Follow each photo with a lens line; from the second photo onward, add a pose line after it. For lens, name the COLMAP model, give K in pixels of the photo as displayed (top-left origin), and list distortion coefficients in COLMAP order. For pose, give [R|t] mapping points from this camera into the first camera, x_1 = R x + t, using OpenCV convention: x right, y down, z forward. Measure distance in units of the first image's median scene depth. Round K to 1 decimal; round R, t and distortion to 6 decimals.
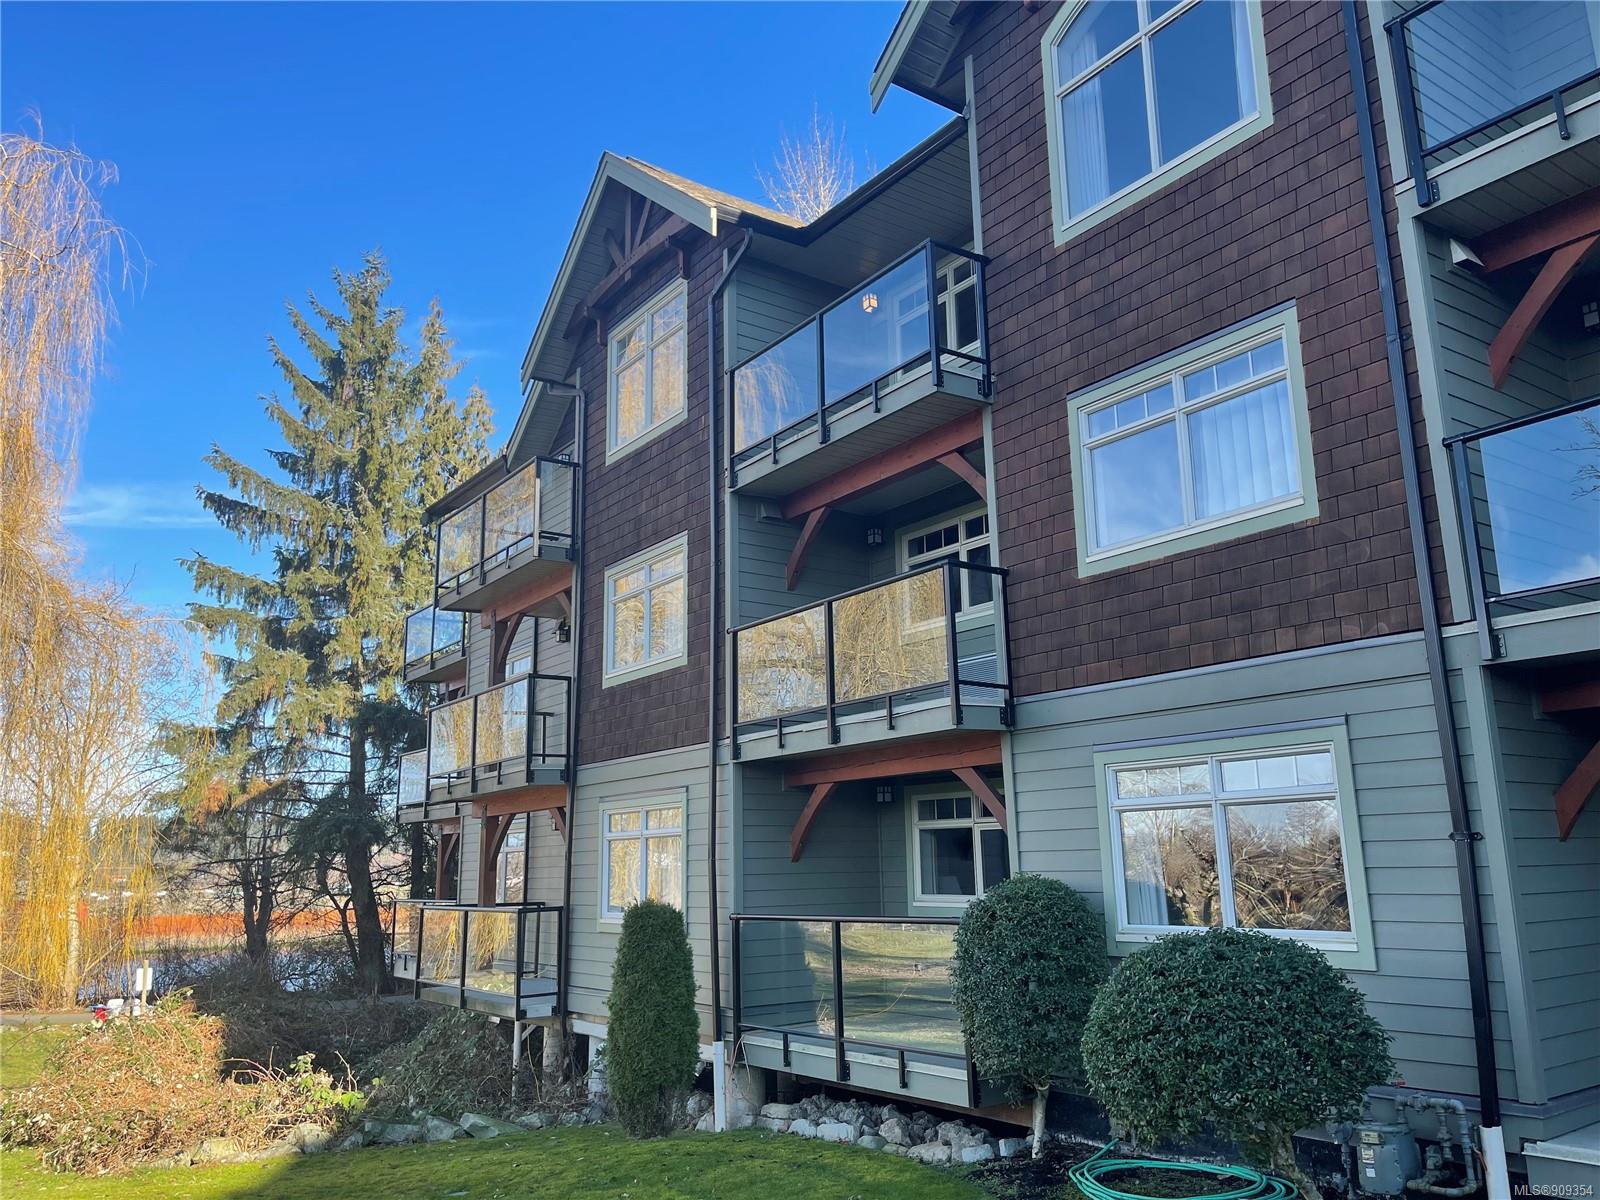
lens RADIAL K [[1205.4, 0, 812.7], [0, 1205.4, 591.3], [0, 0, 1]] dist [0.080277, -0.122460]
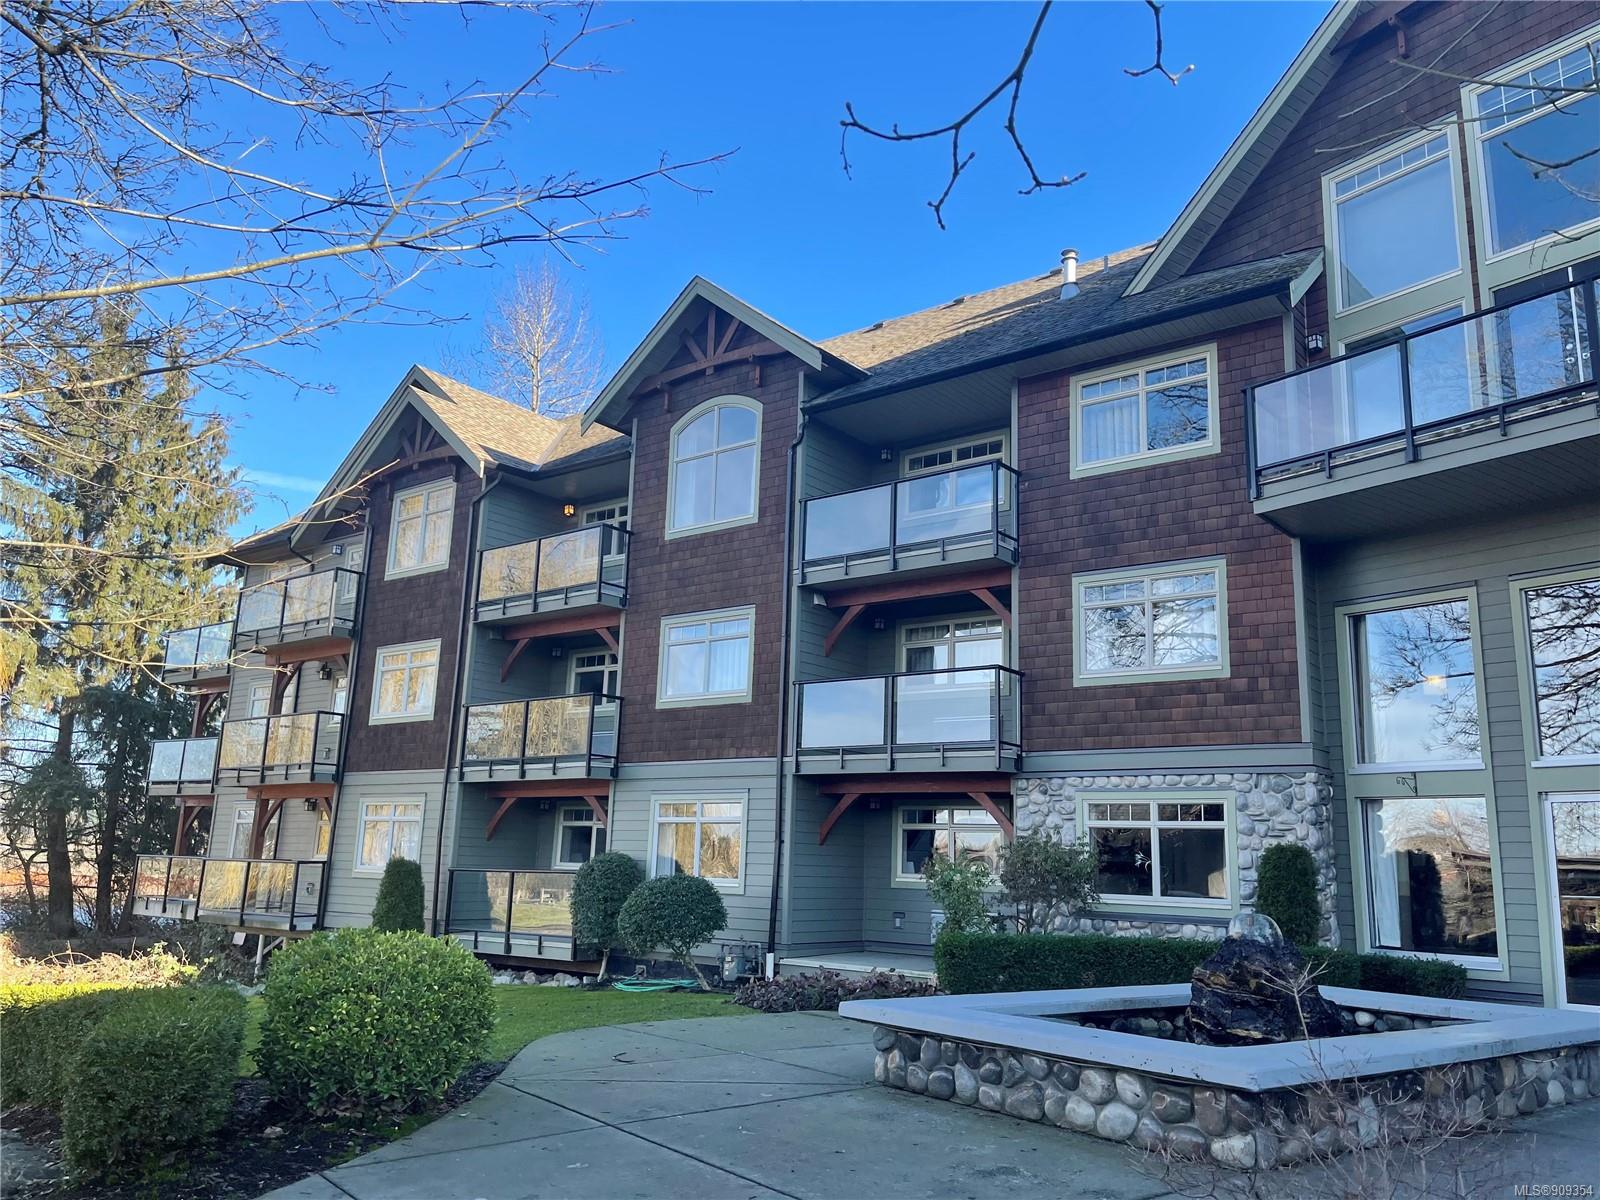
lens RADIAL K [[1205.4, 0, 812.7], [0, 1205.4, 591.3], [0, 0, 1]] dist [0.080277, -0.122460]
pose [[0.958421, 0.108809, 0.263799, -0.072888], [-0.110076, 0.993873, -0.010020, -0.181430], [-0.263273, -0.019434, 0.964526, -0.871807]]
